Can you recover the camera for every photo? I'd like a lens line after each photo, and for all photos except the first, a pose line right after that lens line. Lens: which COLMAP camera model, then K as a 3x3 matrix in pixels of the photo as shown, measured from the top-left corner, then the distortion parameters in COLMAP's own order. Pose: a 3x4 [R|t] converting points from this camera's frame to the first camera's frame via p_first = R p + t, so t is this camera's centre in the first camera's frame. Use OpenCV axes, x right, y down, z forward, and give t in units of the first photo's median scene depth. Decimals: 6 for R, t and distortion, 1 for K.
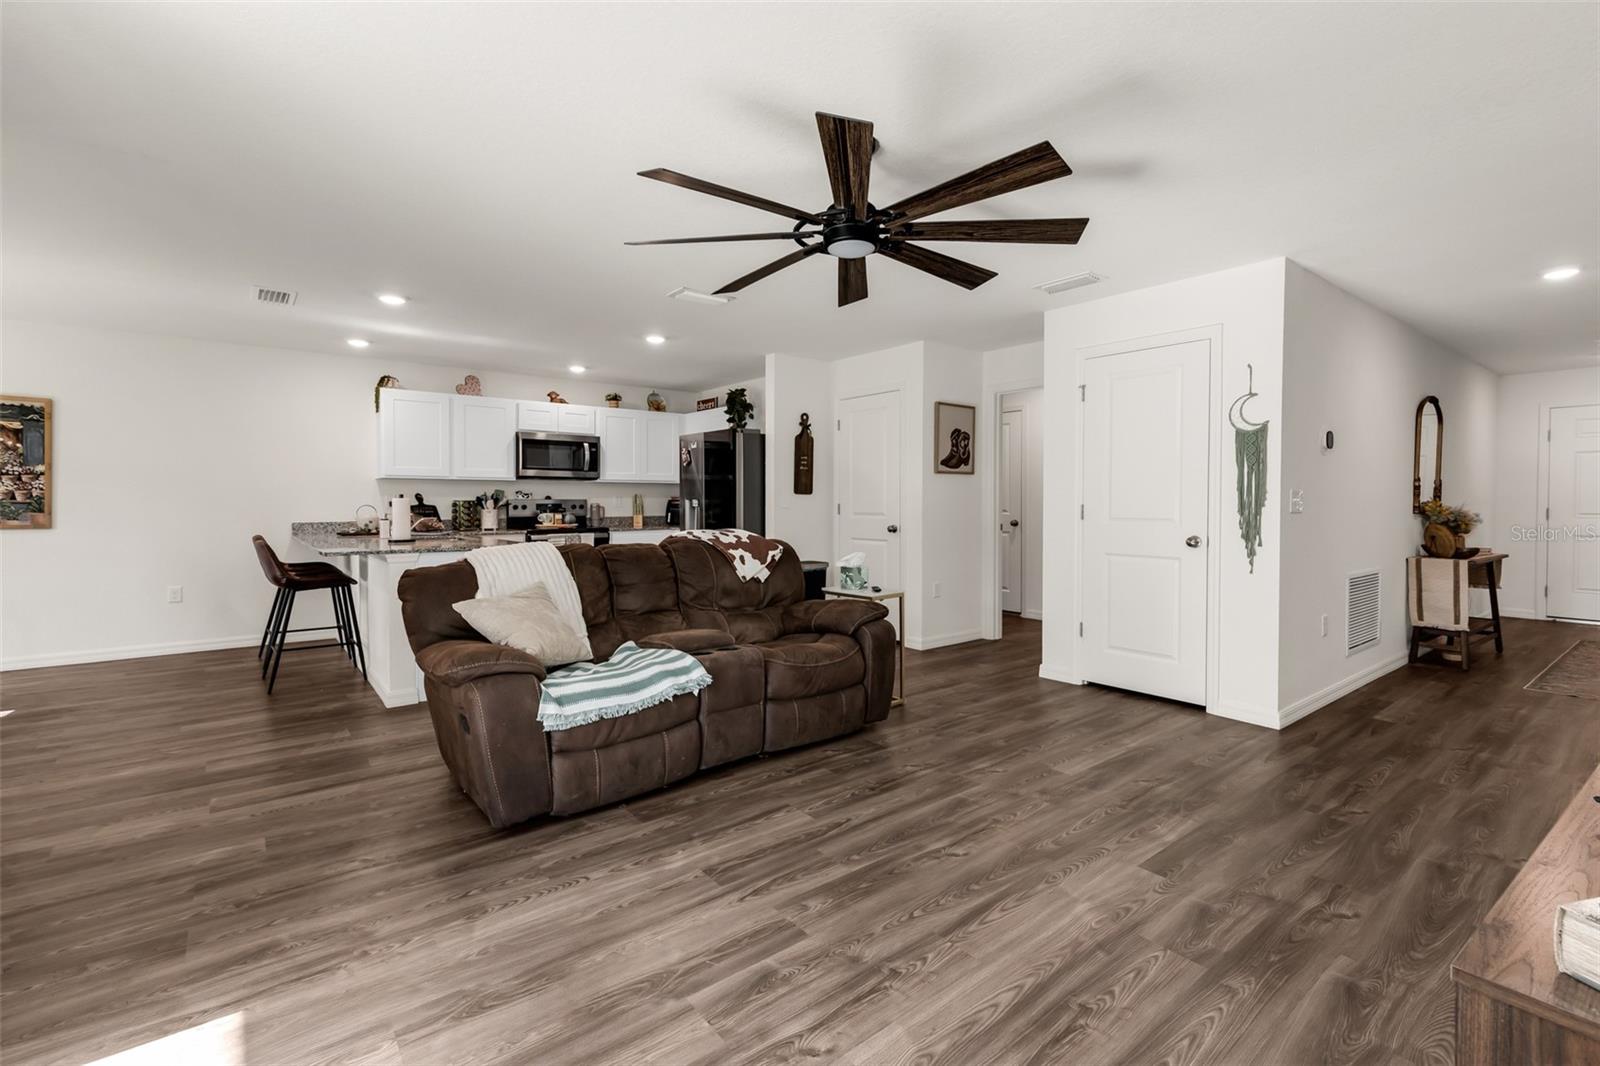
lens RADIAL K [[686.8, 0, 809.5], [0, 686.8, 513.9], [0, 0, 1]] dist [0.047062, -0.018146]
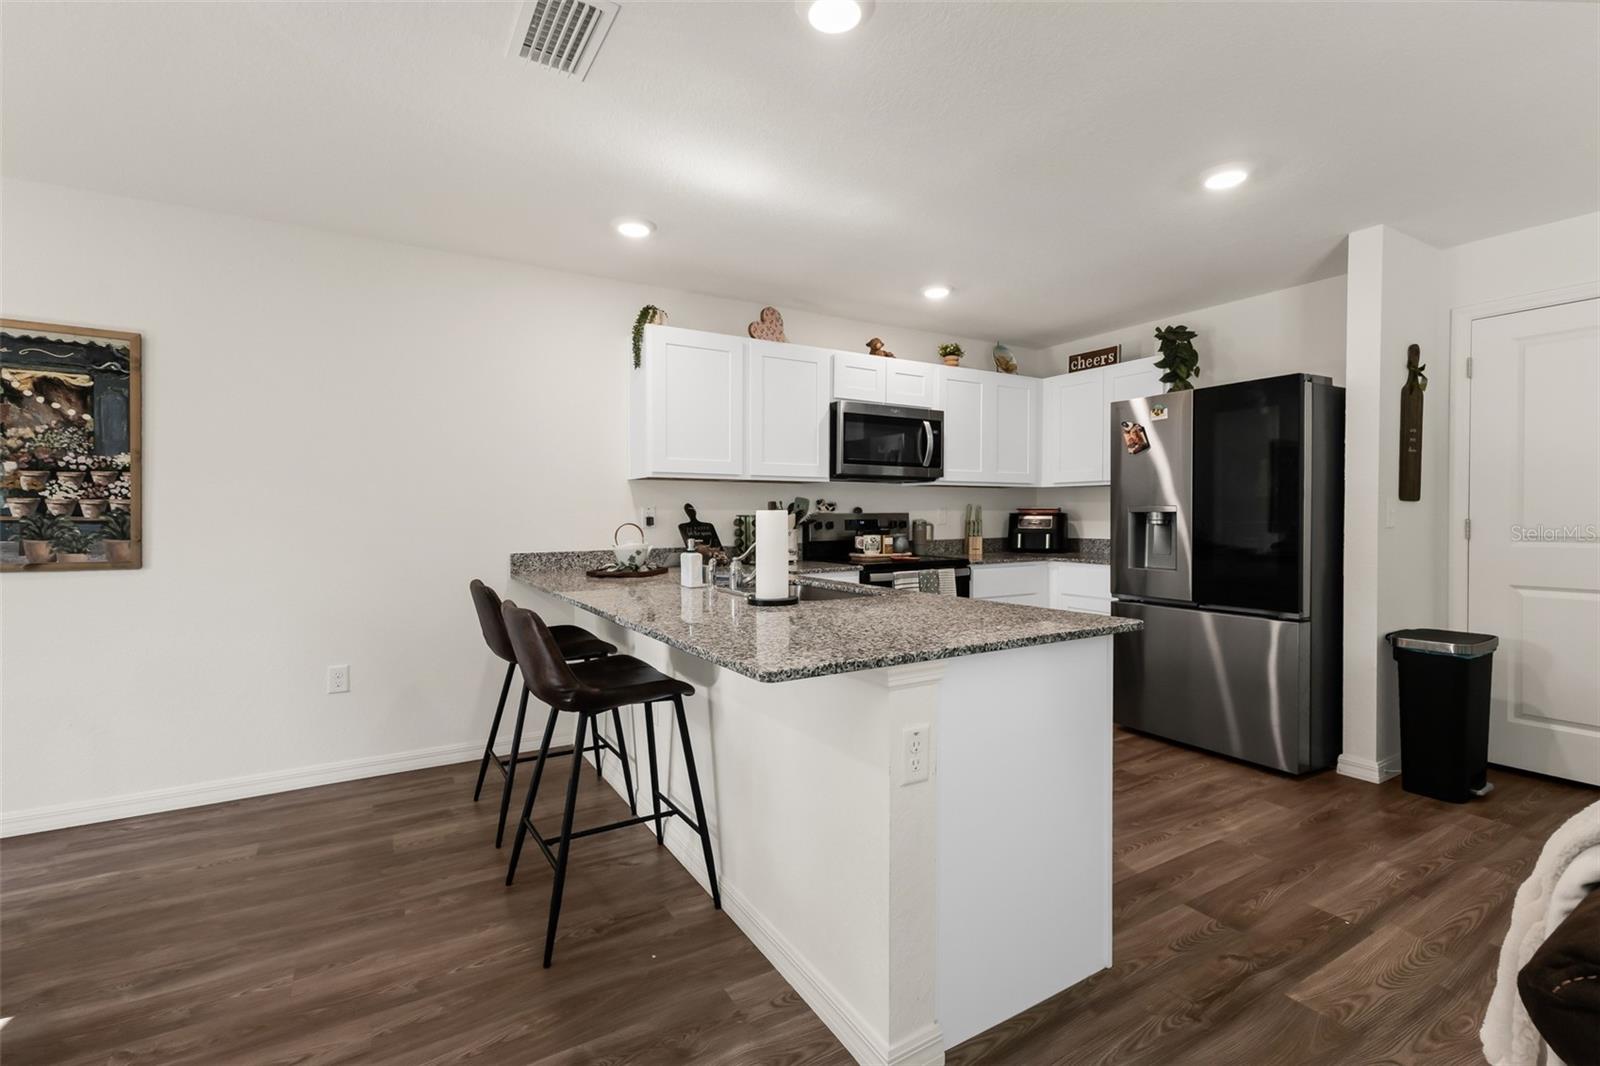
lens RADIAL K [[703.8, 0, 827.8], [0, 703.8, 528.9], [0, 0, 1]] dist [0.000890, -0.003232]
pose [[0.994358, -0.000873, -0.106077, -0.619985], [0.000953, 0.999999, 0.000704, -0.012735], [0.106077, -0.000801, 0.994358, 0.661334]]
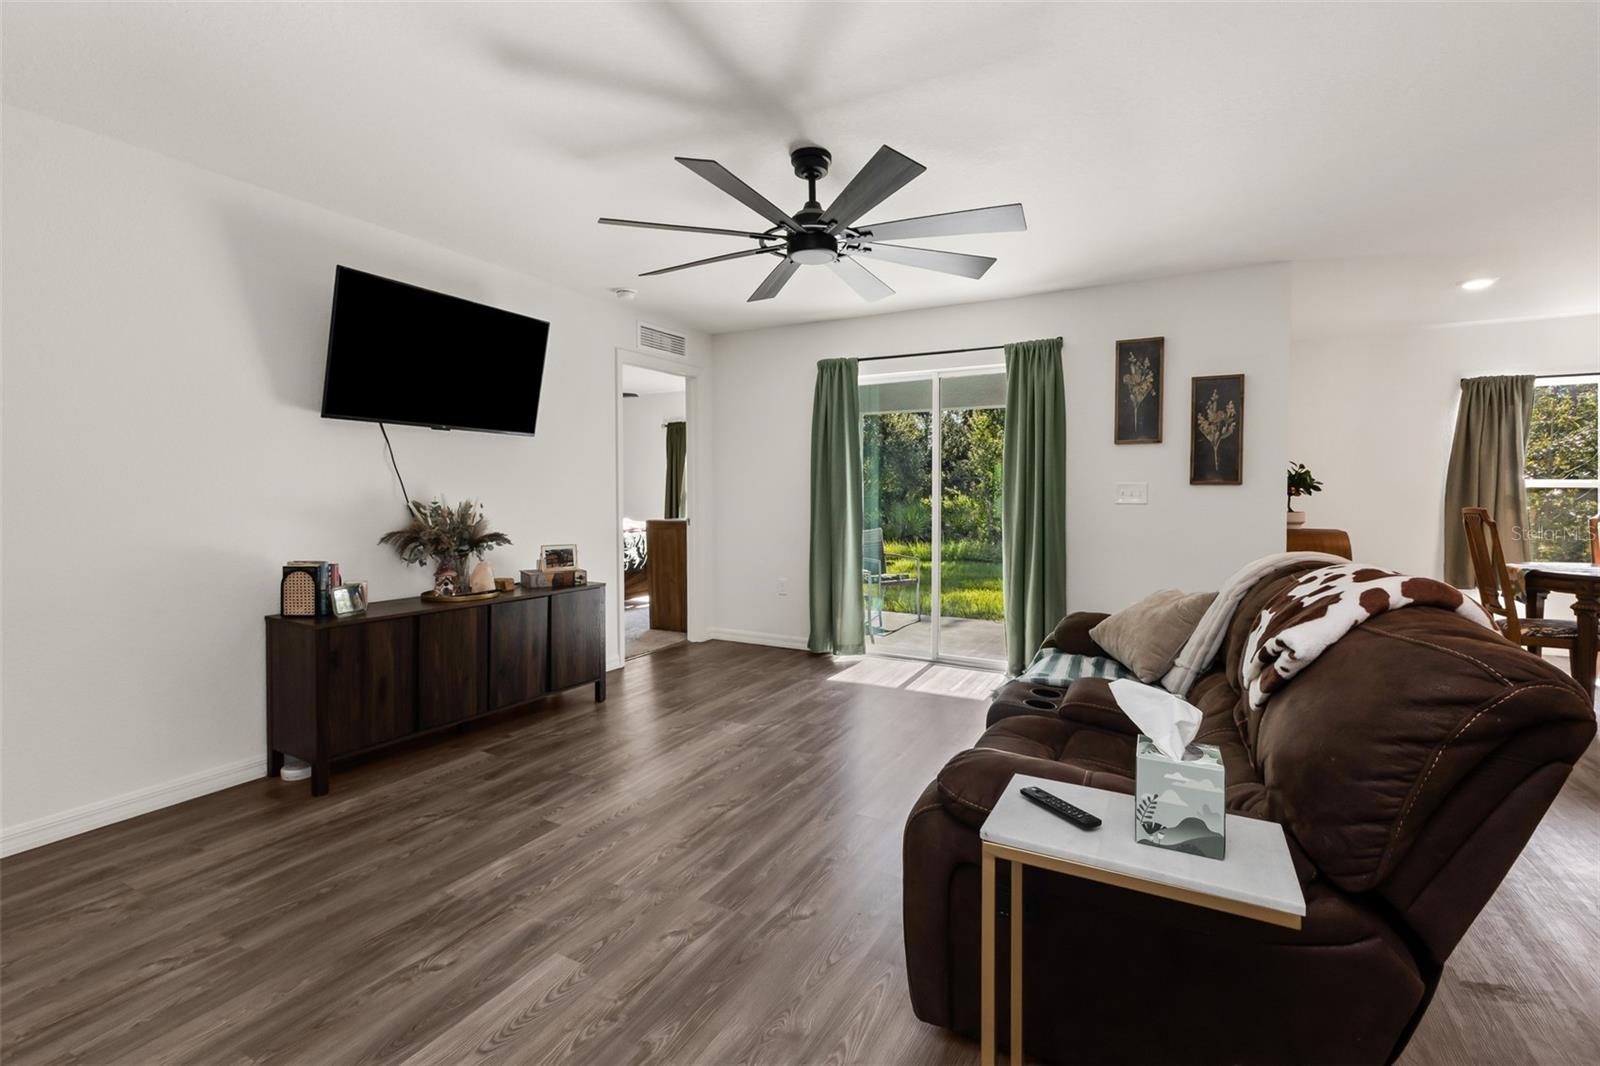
lens RADIAL K [[696.9, 0, 796.5], [0, 696.9, 527.6], [0, 0, 1]] dist [0.016955, 0.000030]
pose [[-0.921411, 0.027508, -0.387614, 0.316164], [-0.001953, 0.997151, 0.075408, -0.034786], [0.388584, 0.070239, -0.918732, 1.250090]]
